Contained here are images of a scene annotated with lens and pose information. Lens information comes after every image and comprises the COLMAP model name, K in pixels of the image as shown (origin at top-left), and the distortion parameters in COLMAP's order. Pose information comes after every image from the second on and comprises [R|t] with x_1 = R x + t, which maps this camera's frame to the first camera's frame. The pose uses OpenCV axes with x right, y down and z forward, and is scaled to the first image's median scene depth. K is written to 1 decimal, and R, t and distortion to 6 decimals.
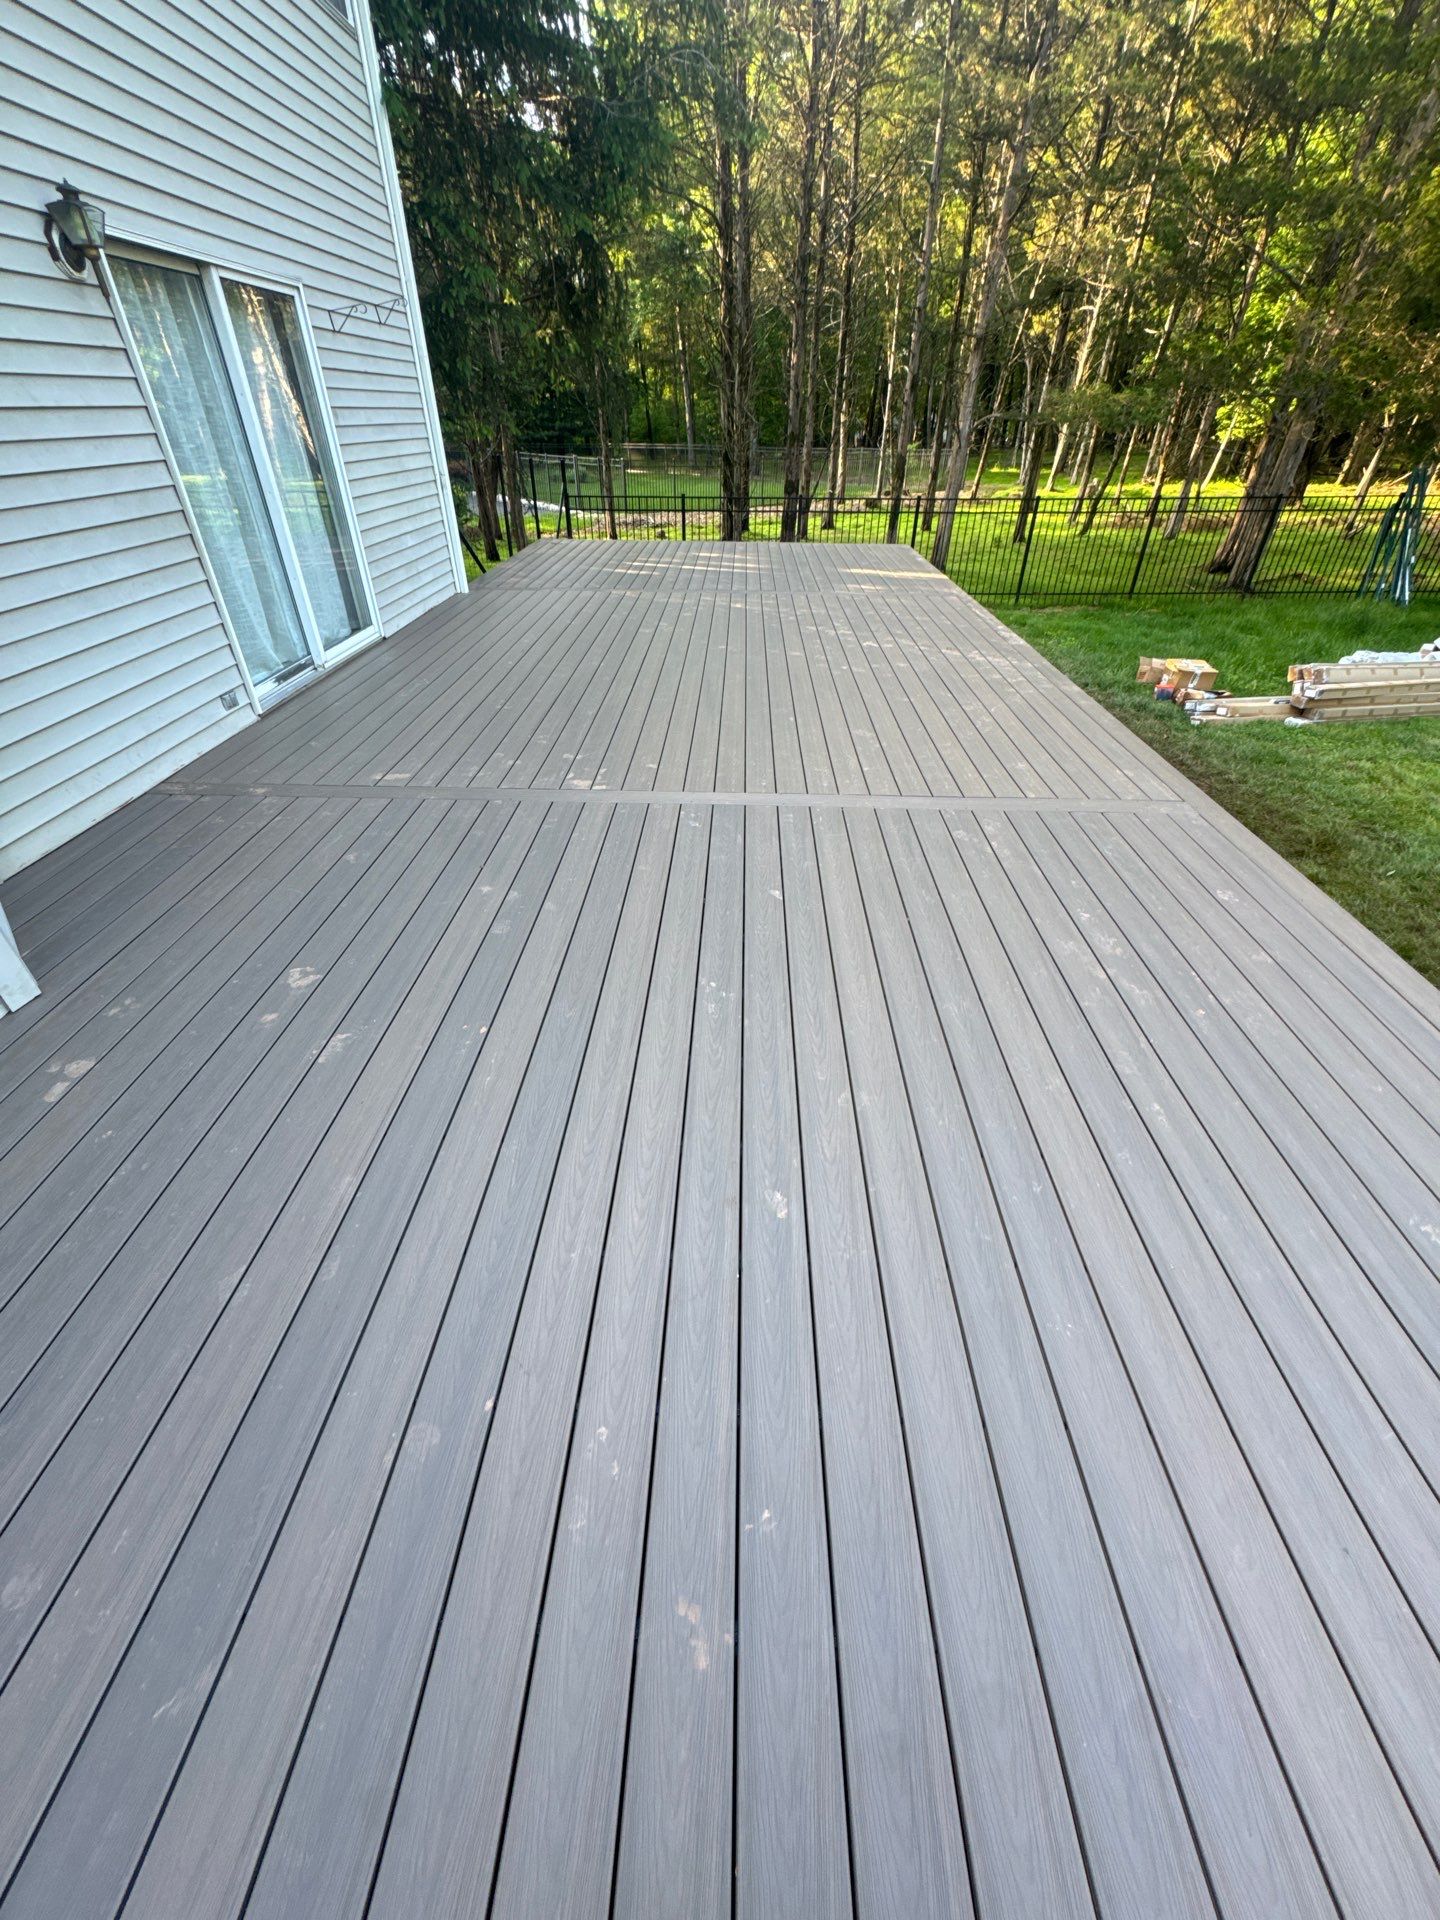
lens RADIAL K [[770.0, 0, 724.1], [0, 770.0, 948.6], [0, 0, 1]] dist [0.000588, 0.000114]
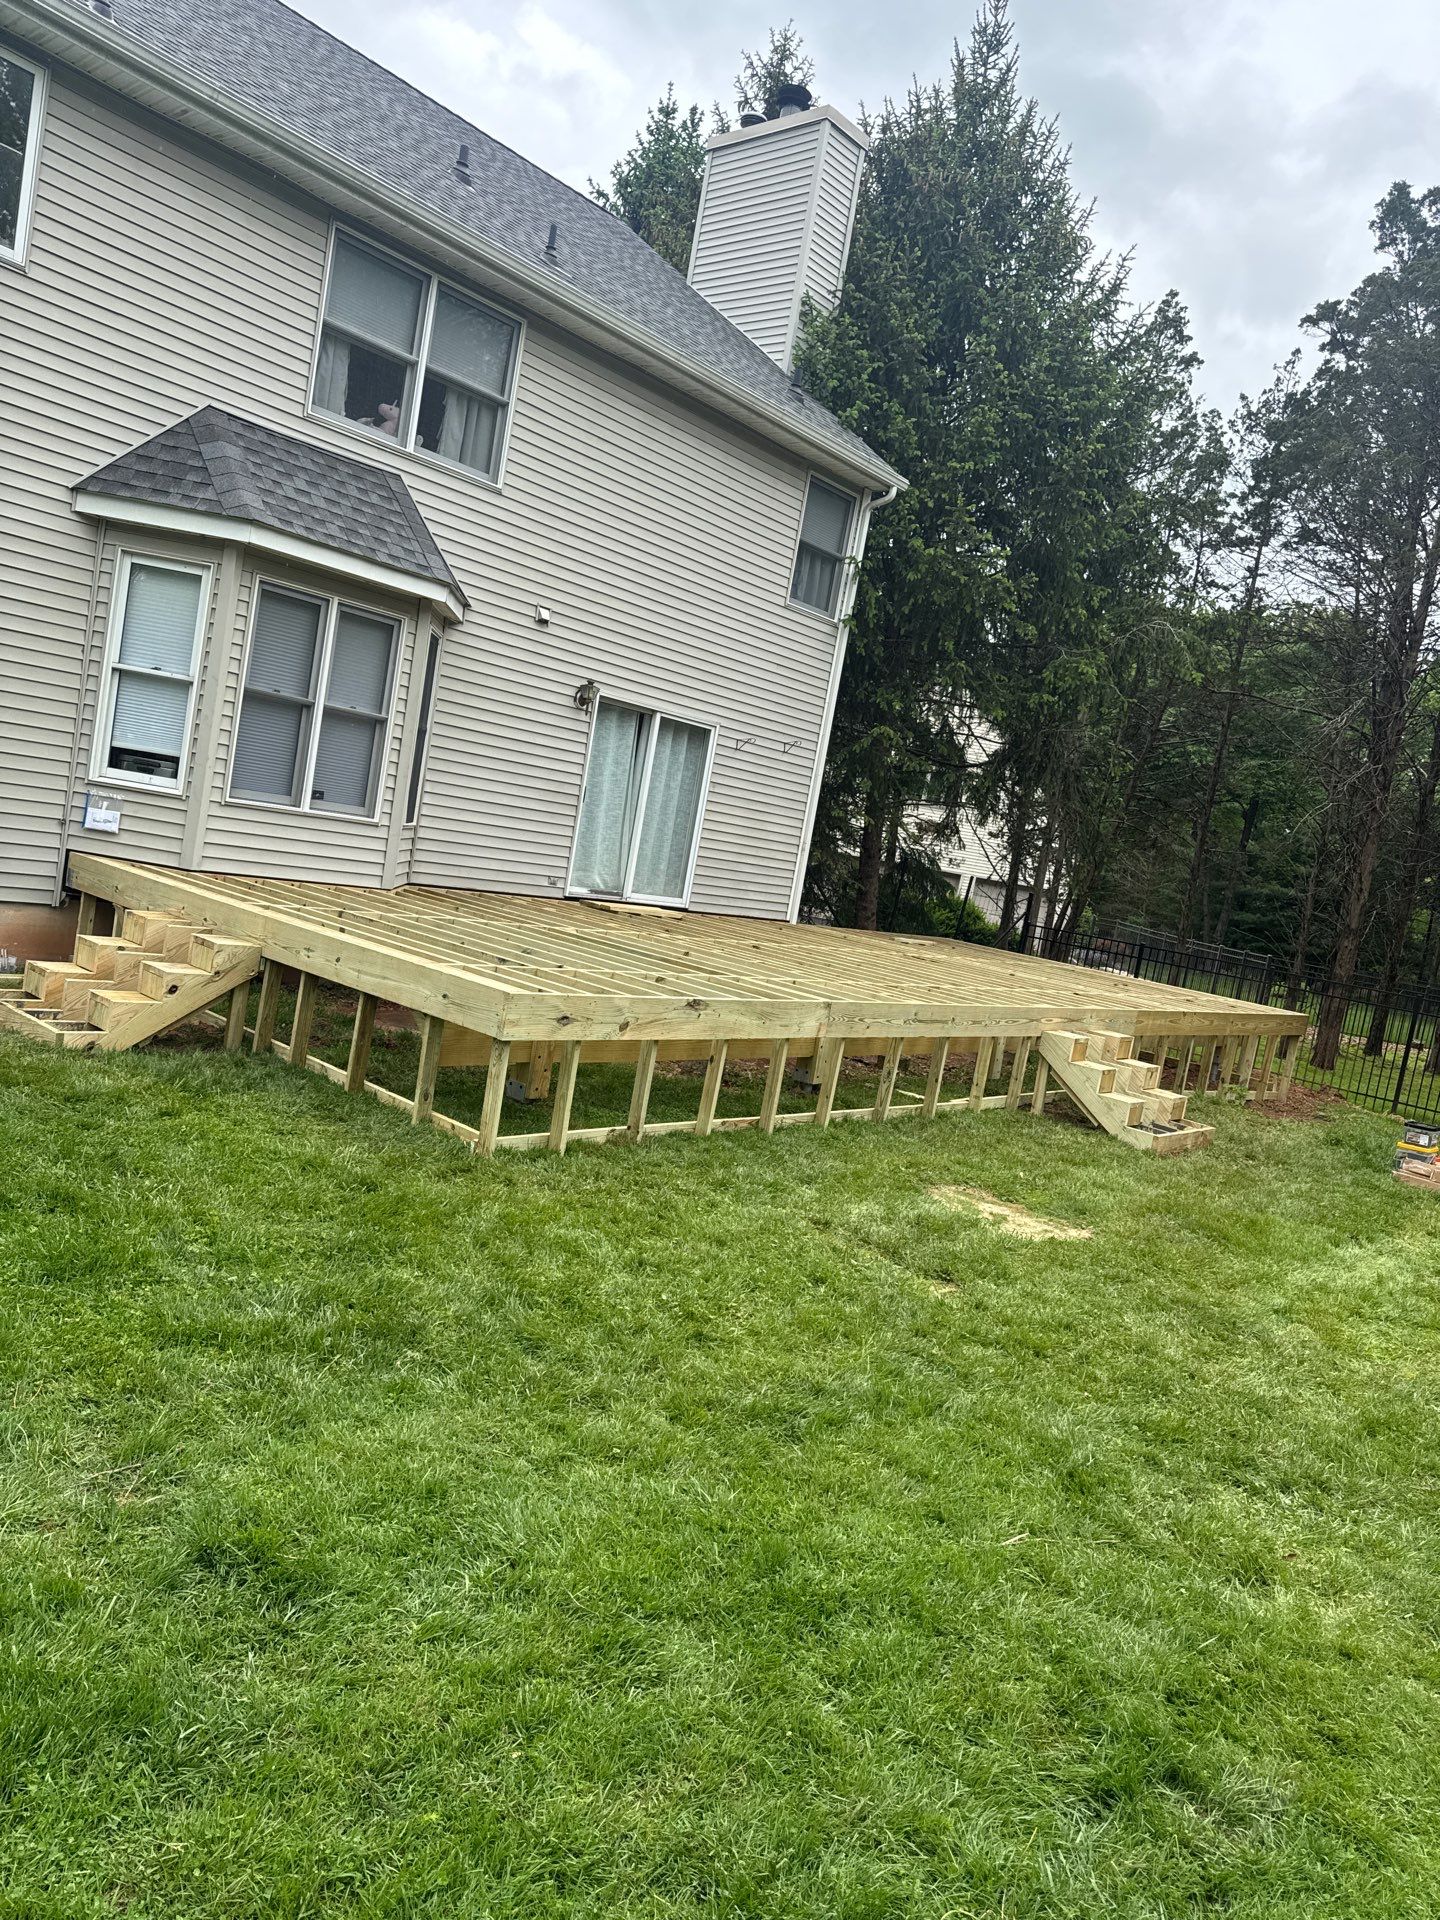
lens RADIAL K [[1355.0, 0, 716.2], [0, 1355.0, 962.8], [0, 0, 1]] dist [0.040159, -0.047580]
pose [[0.756556, 0.181012, -0.628377, 1.255673], [-0.496845, 0.783883, -0.372387, 0.613861], [0.425167, 0.593938, 0.682987, -0.678321]]
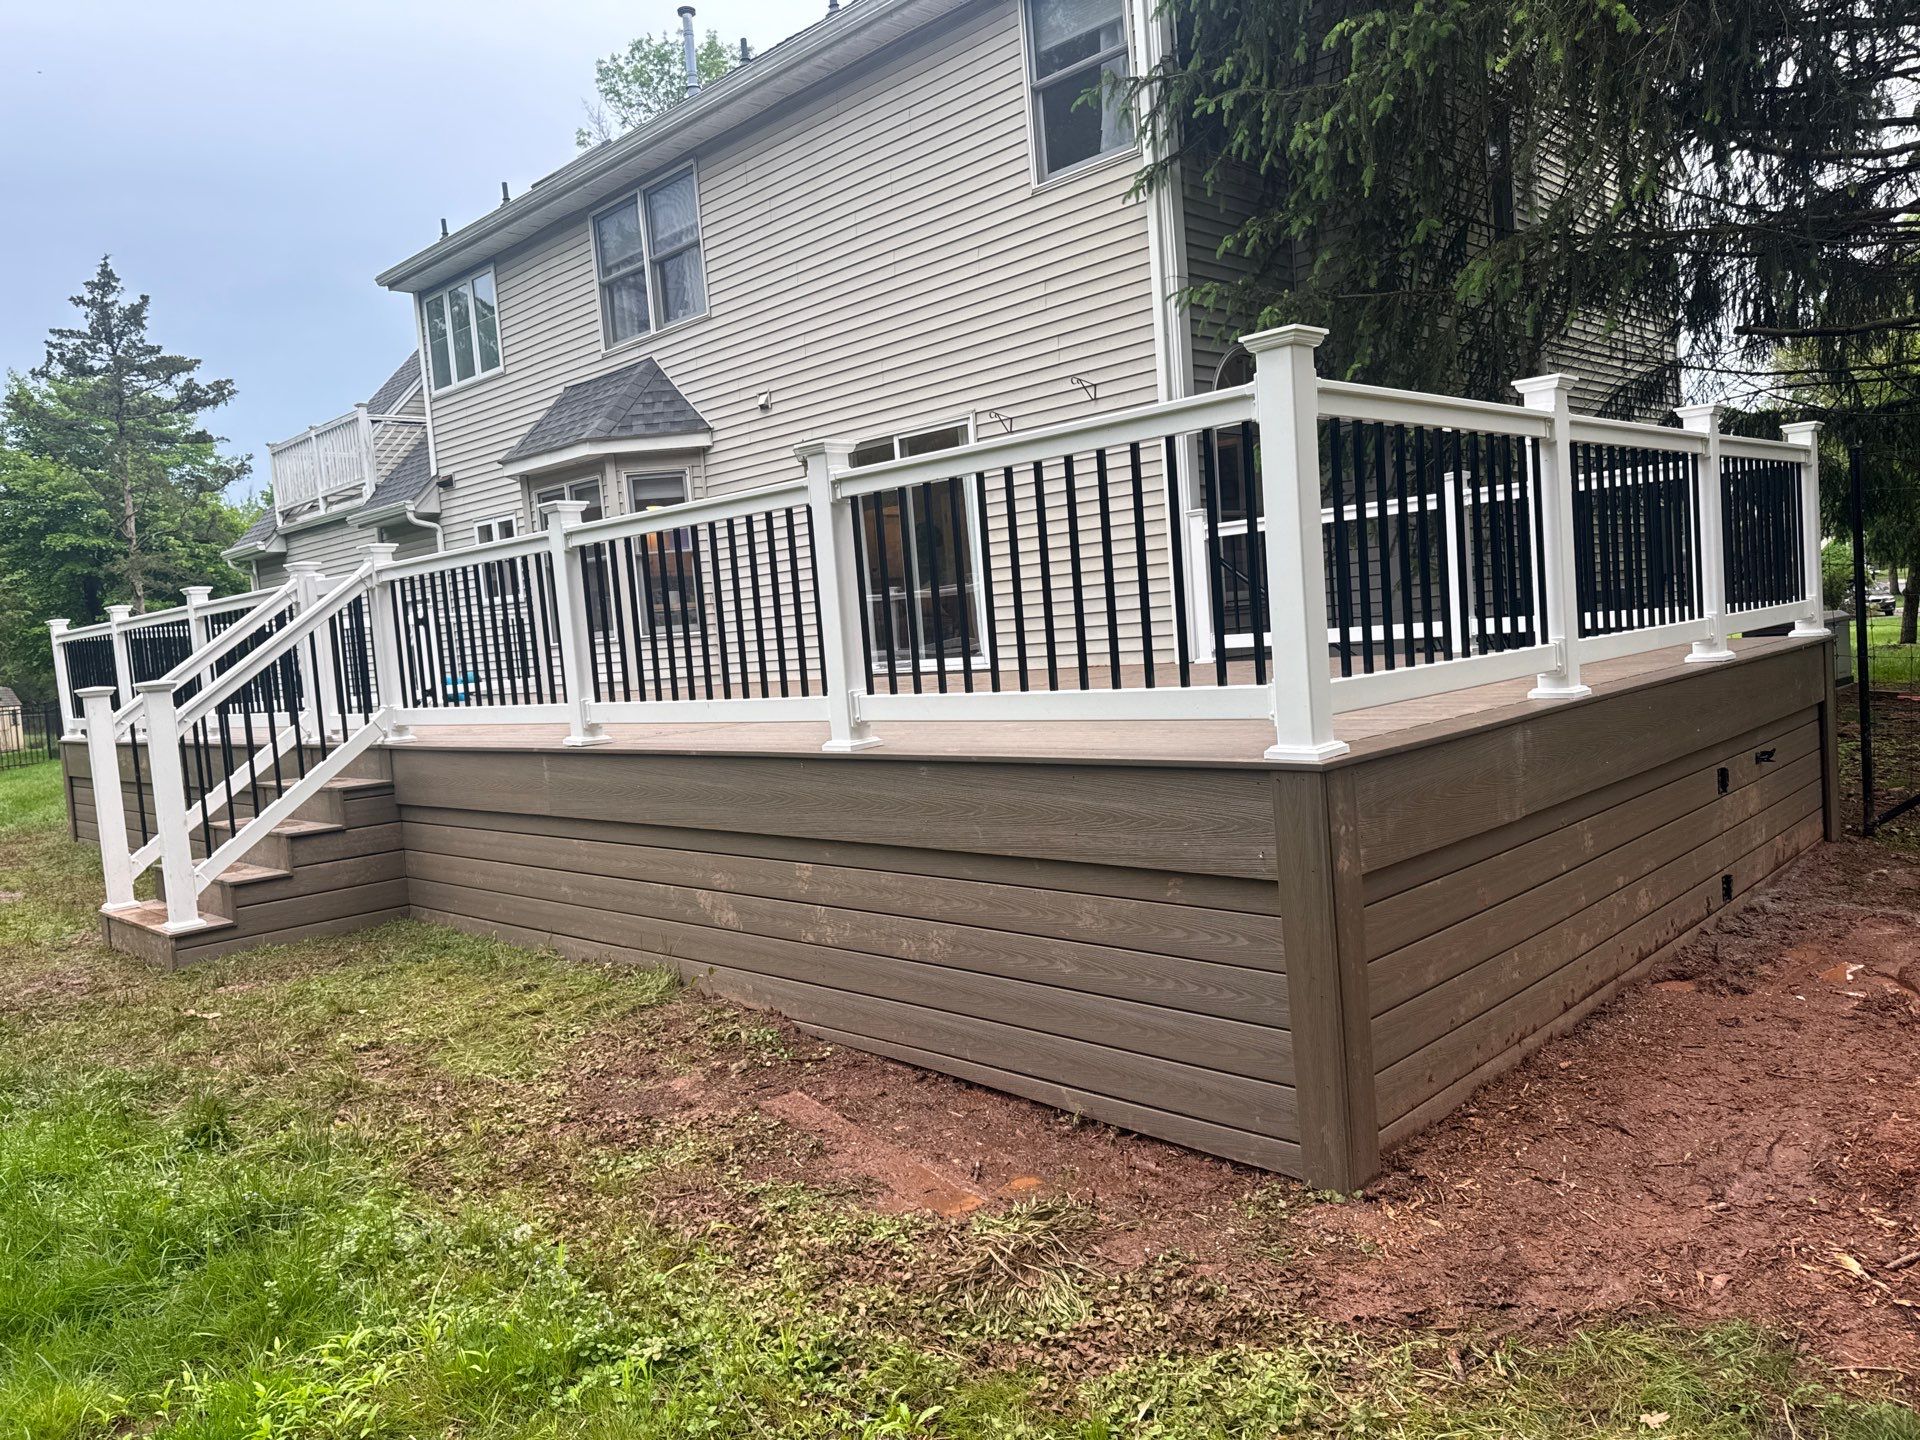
lens RADIAL K [[1355.0, 0, 944.1], [0, 1355.0, 720.6], [0, 0, 1]] dist [0.040159, -0.047580]
pose [[-0.693280, 0.081422, -0.716054, 0.958619], [-0.362096, 0.819718, 0.443789, -1.183360], [0.623097, 0.566950, -0.538811, 2.056999]]
